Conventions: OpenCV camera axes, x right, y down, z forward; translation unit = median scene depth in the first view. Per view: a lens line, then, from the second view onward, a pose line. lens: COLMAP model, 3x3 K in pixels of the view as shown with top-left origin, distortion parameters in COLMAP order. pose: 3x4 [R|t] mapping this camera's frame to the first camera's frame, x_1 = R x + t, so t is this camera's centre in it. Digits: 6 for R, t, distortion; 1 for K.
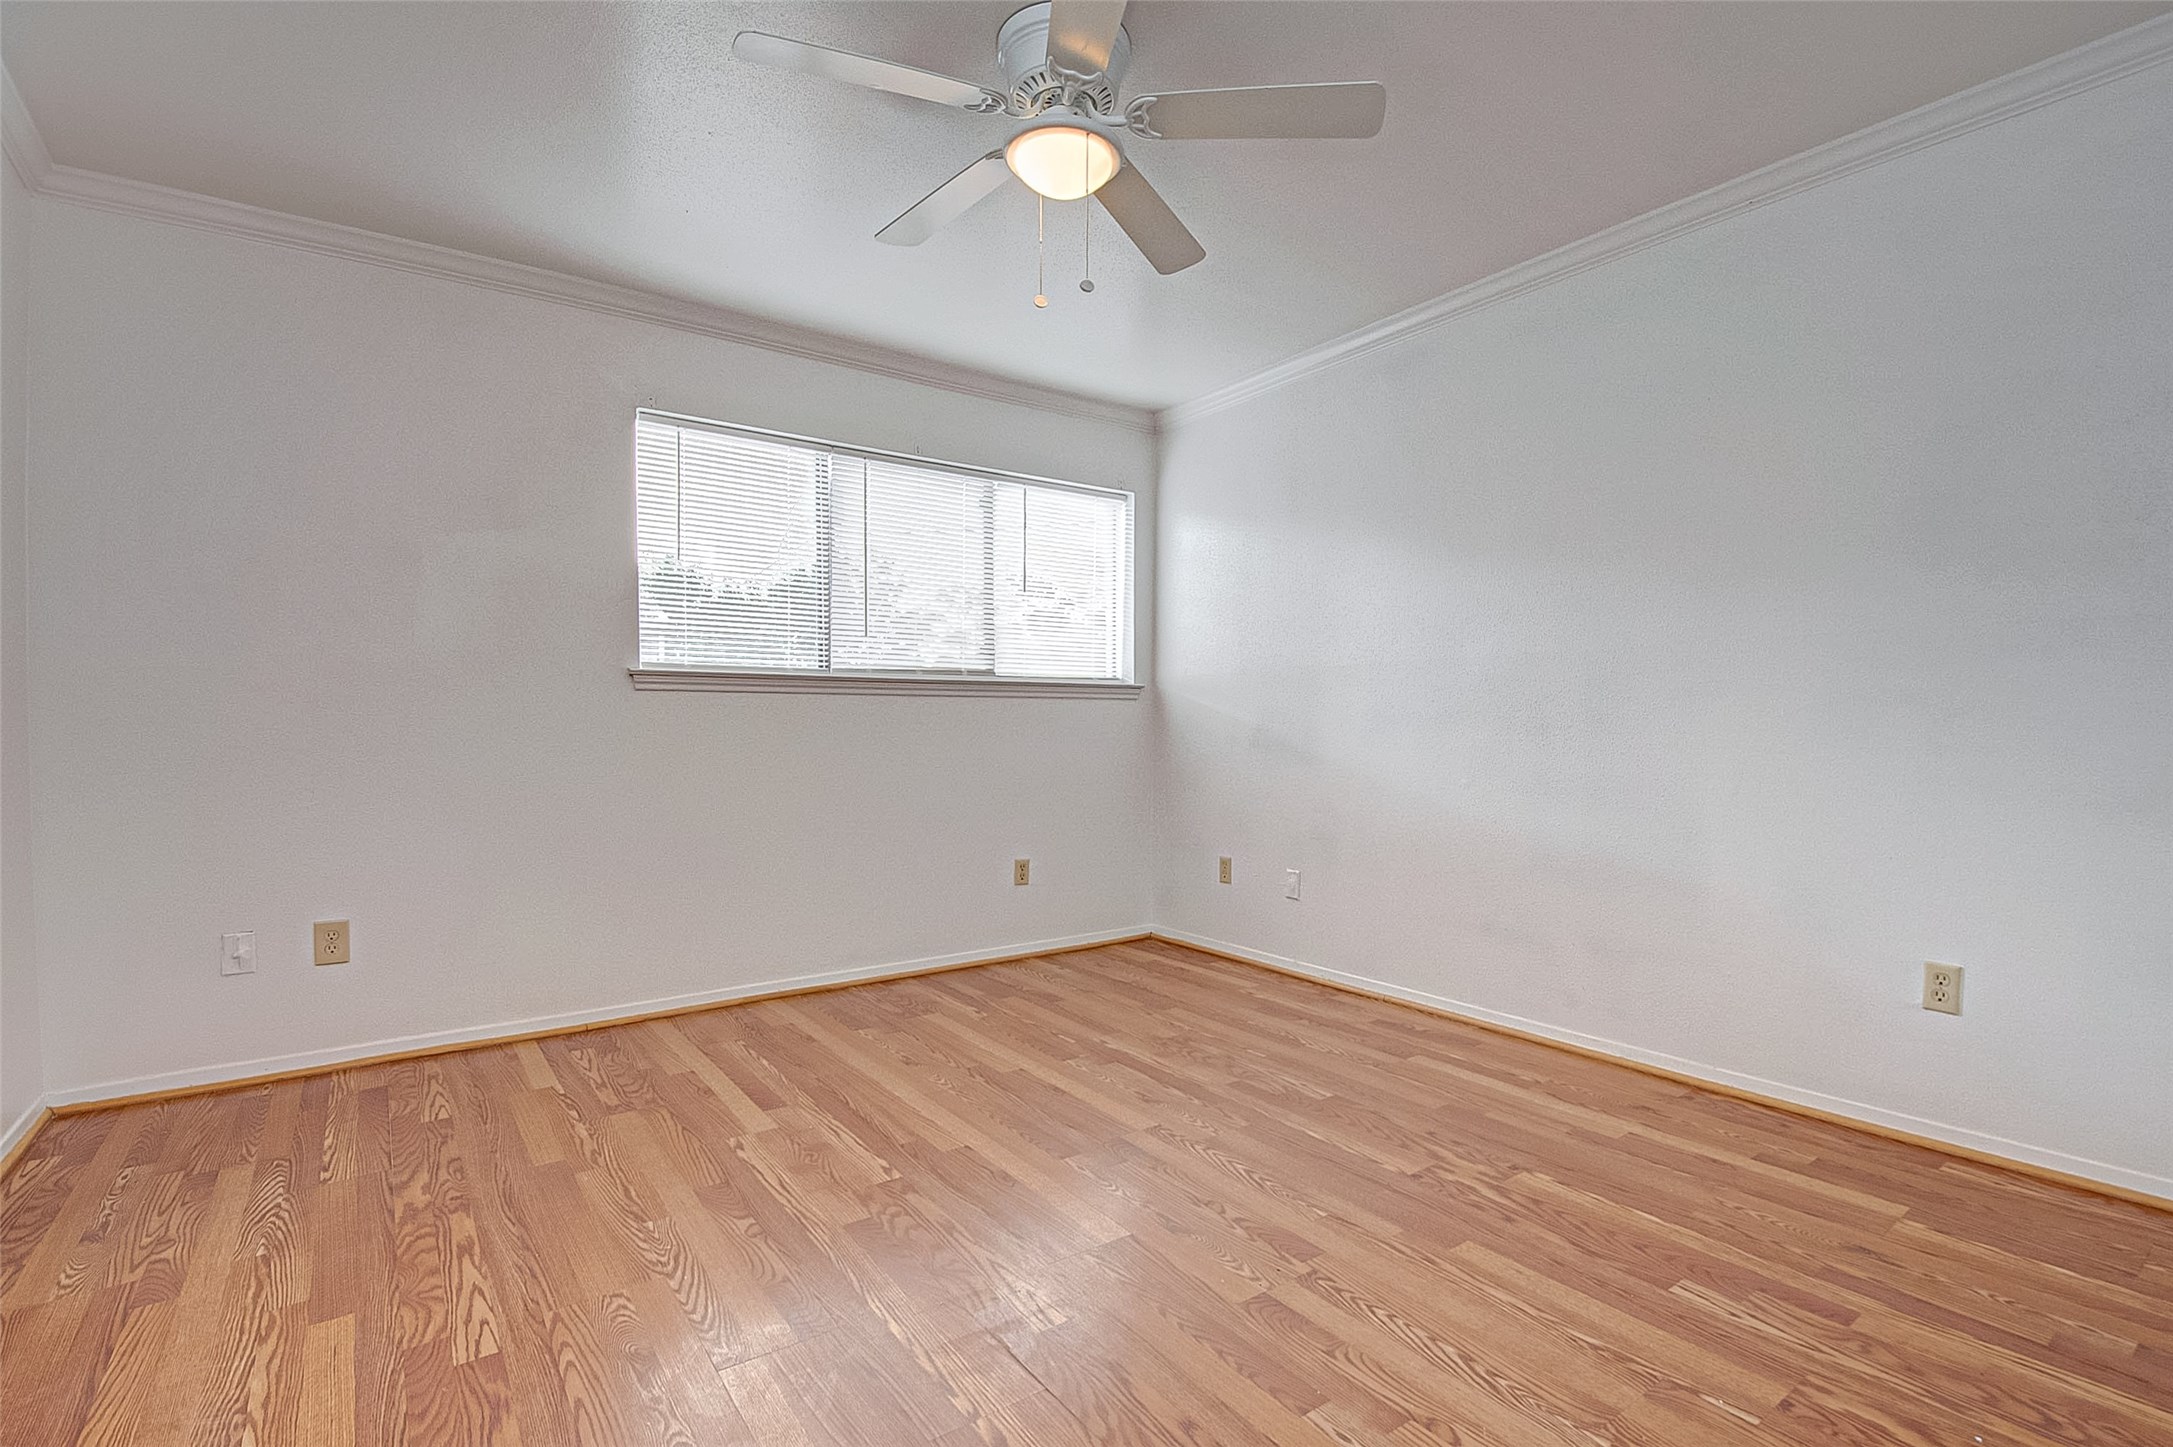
lens RADIAL K [[995.4, 0, 1093.1], [0, 995.4, 714.6], [0, 0, 1]] dist [0.014417, -0.019486]
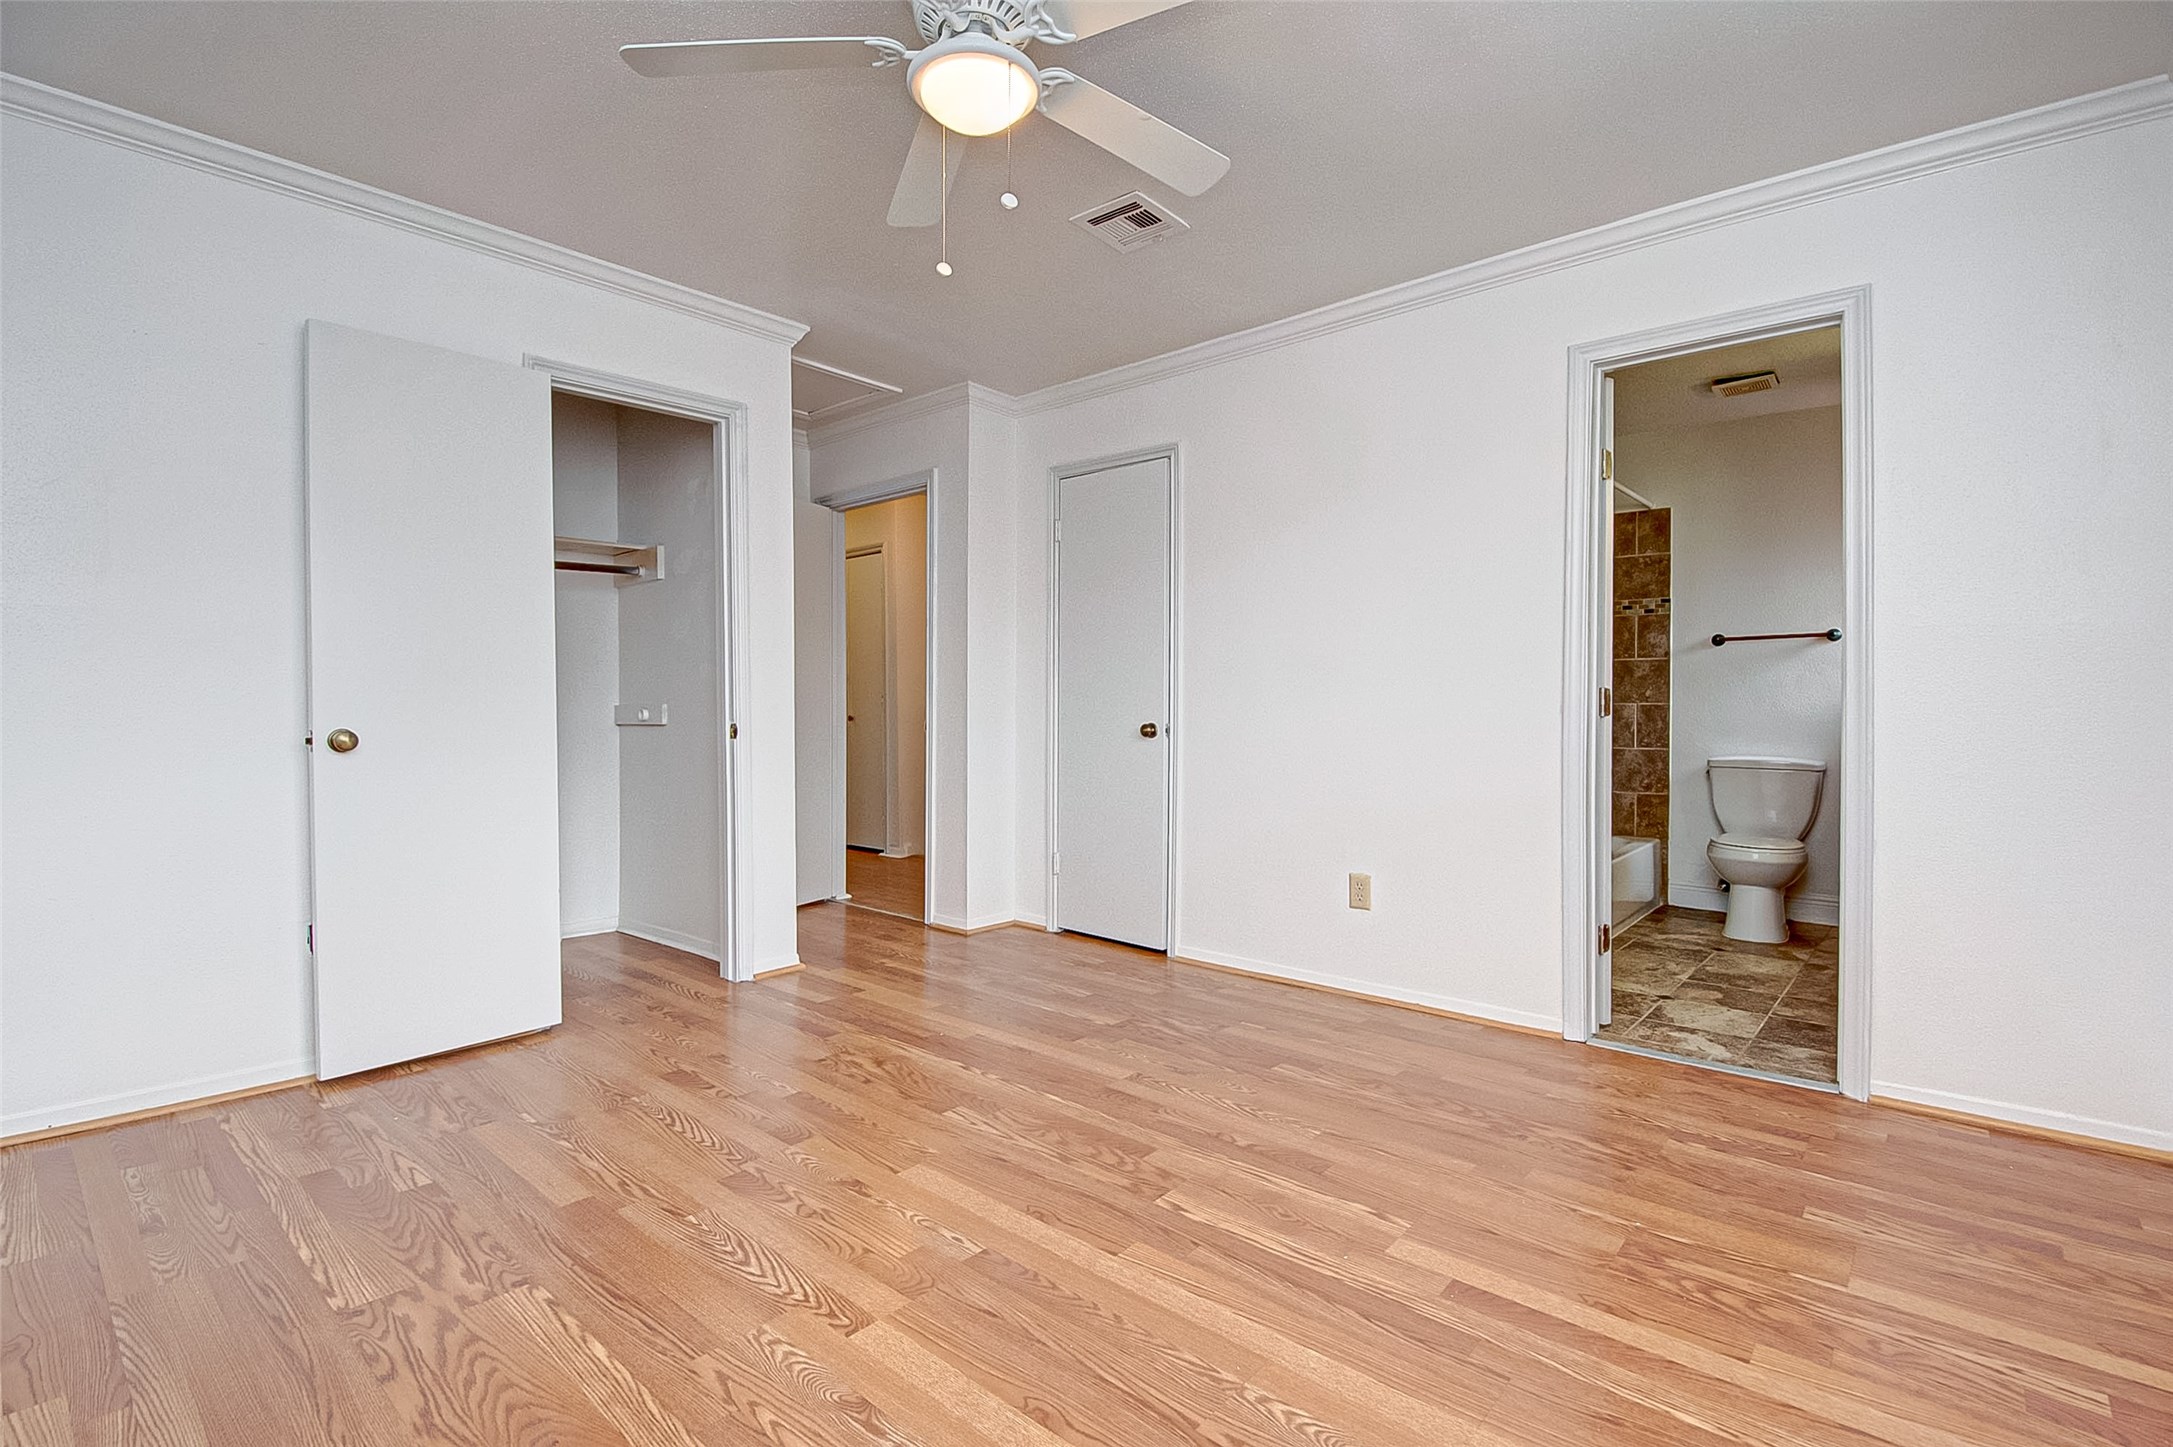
lens RADIAL K [[995.4, 0, 1093.1], [0, 995.4, 714.6], [0, 0, 1]] dist [0.014417, -0.019486]
pose [[-0.974484, -0.001653, -0.224449, 0.064766], [0.000107, 0.999969, -0.007829, 0.027487], [0.224455, -0.007653, -0.974454, 1.842924]]
